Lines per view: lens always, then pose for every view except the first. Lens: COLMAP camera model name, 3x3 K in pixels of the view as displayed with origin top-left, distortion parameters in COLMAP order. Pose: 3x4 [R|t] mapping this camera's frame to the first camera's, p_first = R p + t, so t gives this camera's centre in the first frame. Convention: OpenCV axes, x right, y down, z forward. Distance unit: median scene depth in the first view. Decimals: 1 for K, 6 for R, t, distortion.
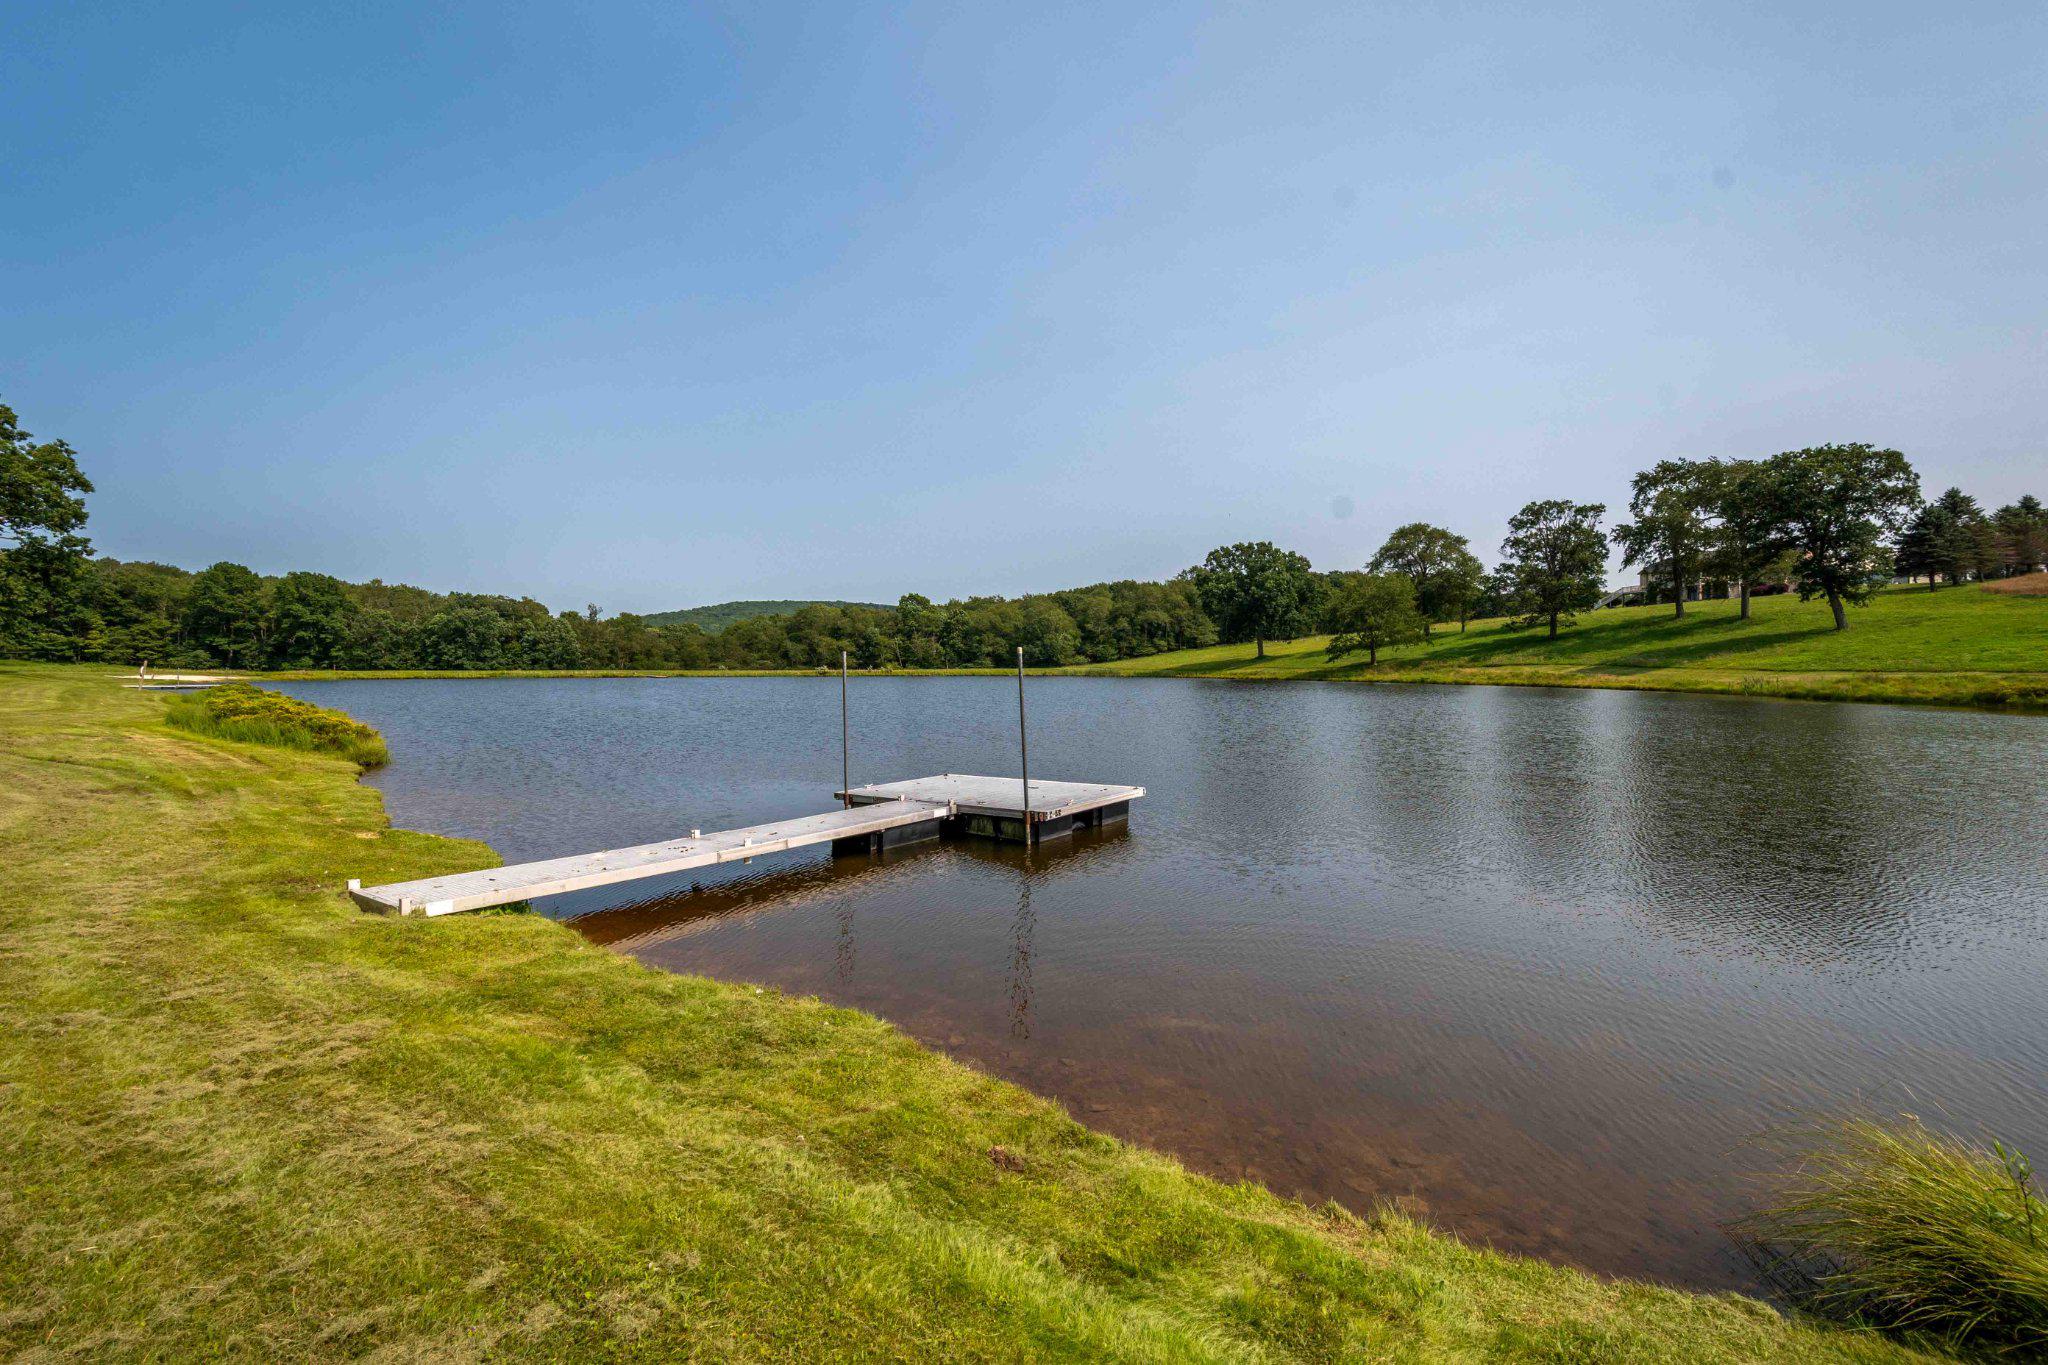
lens RADIAL K [[920.2, 0, 1024.0], [0, 920.2, 682.5], [0, 0, 1]] dist [0.001437, 0.000095]
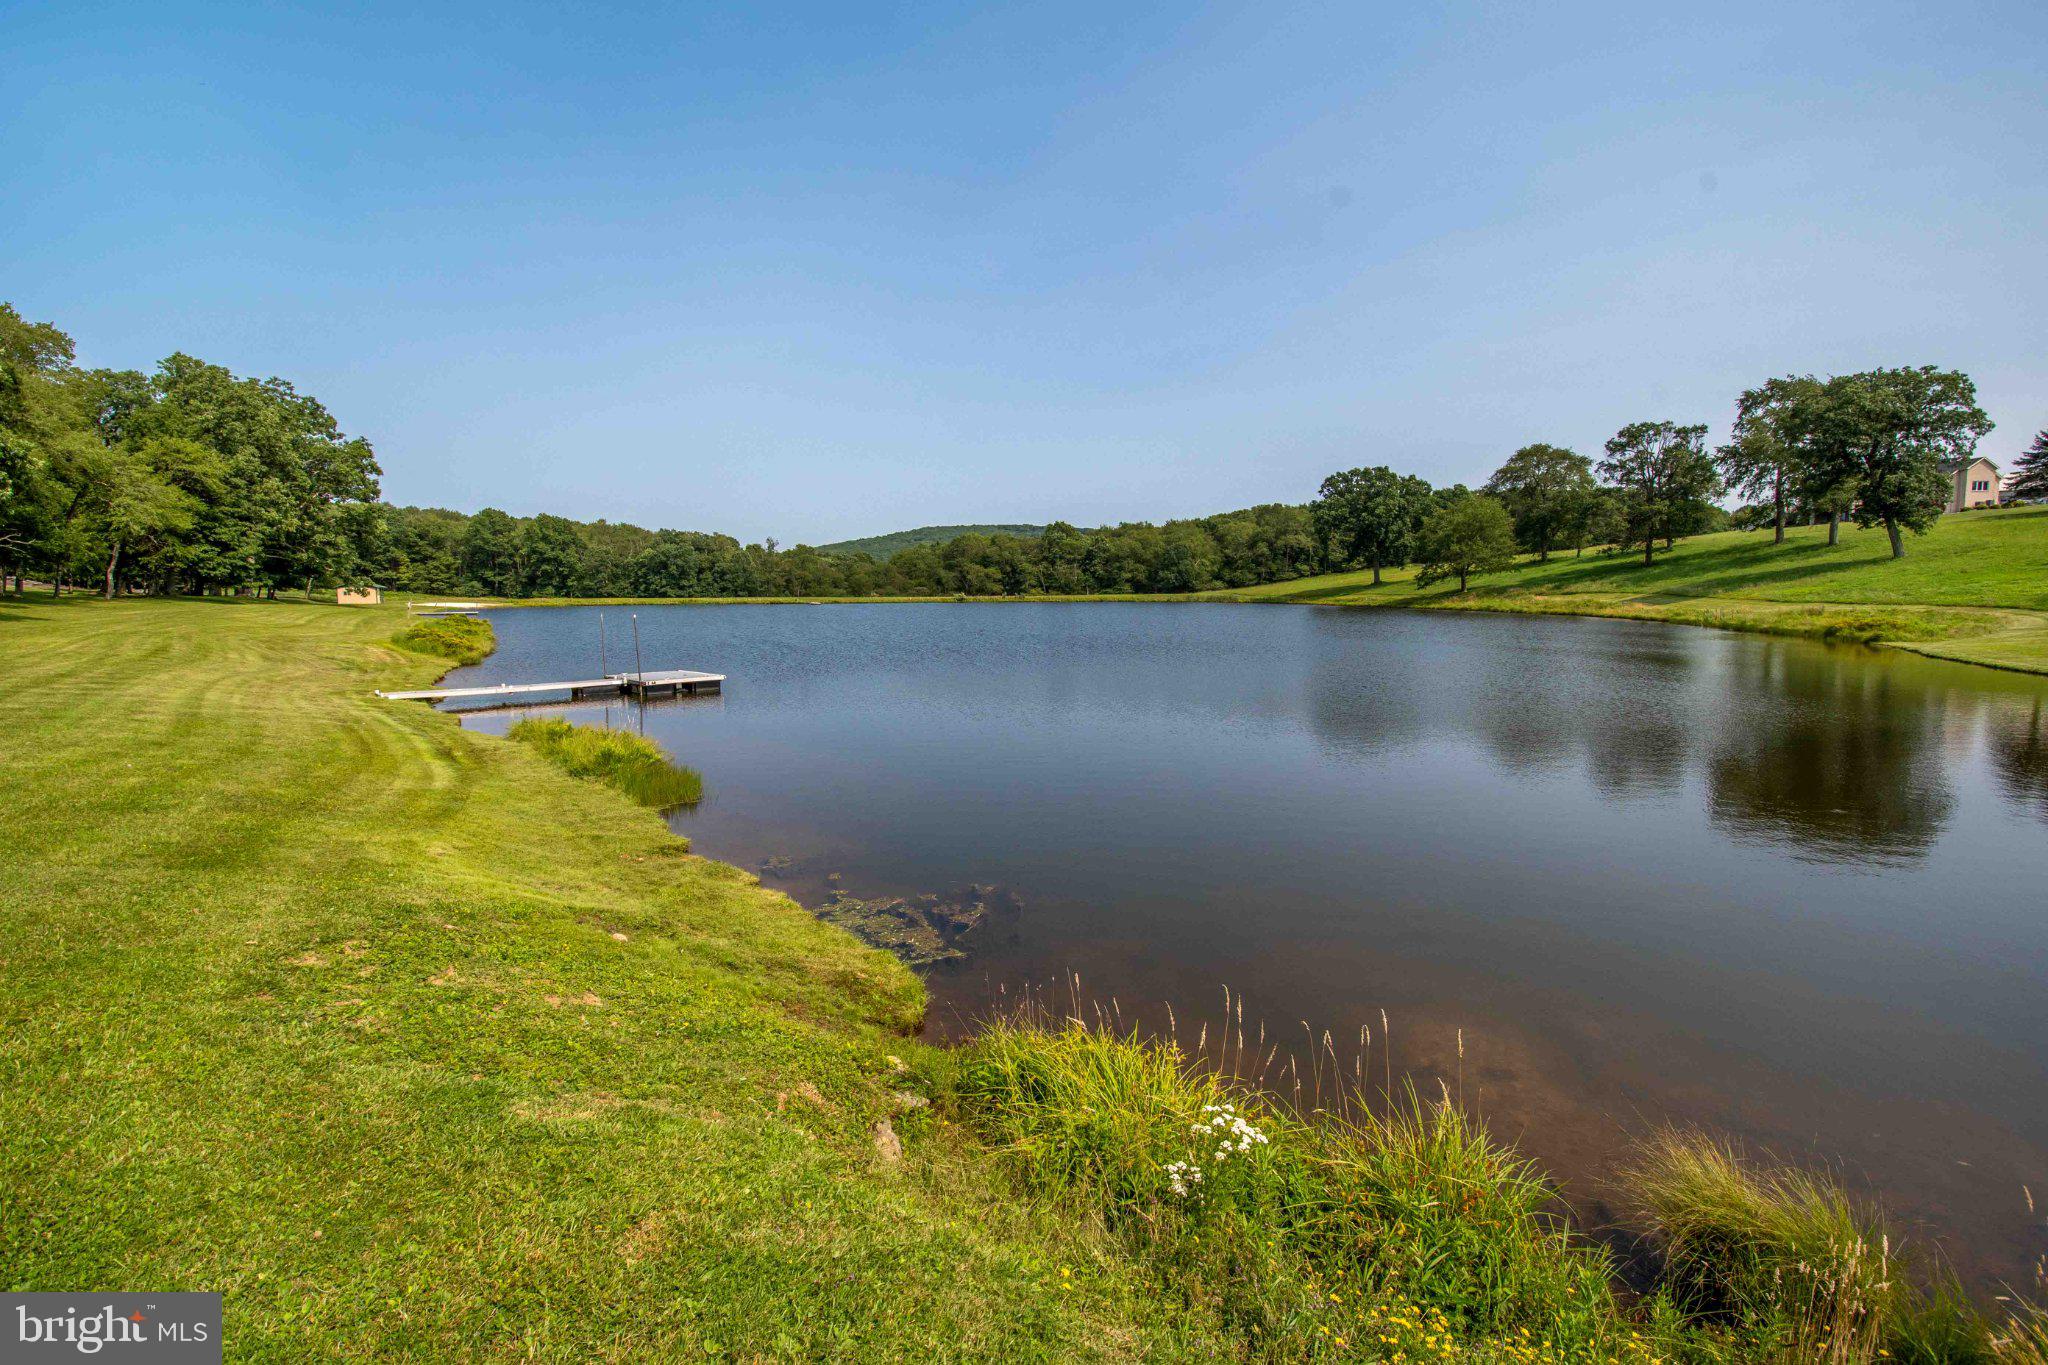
lens RADIAL K [[934.1, 0, 1024.0], [0, 934.1, 682.5], [0, 0, 1]] dist [0.000896, -0.021894]
pose [[0.977781, 0.016956, -0.208942, 0.080120], [0.000333, 0.996596, 0.082437, -0.003230], [0.209628, -0.080675, 0.974447, -0.064426]]
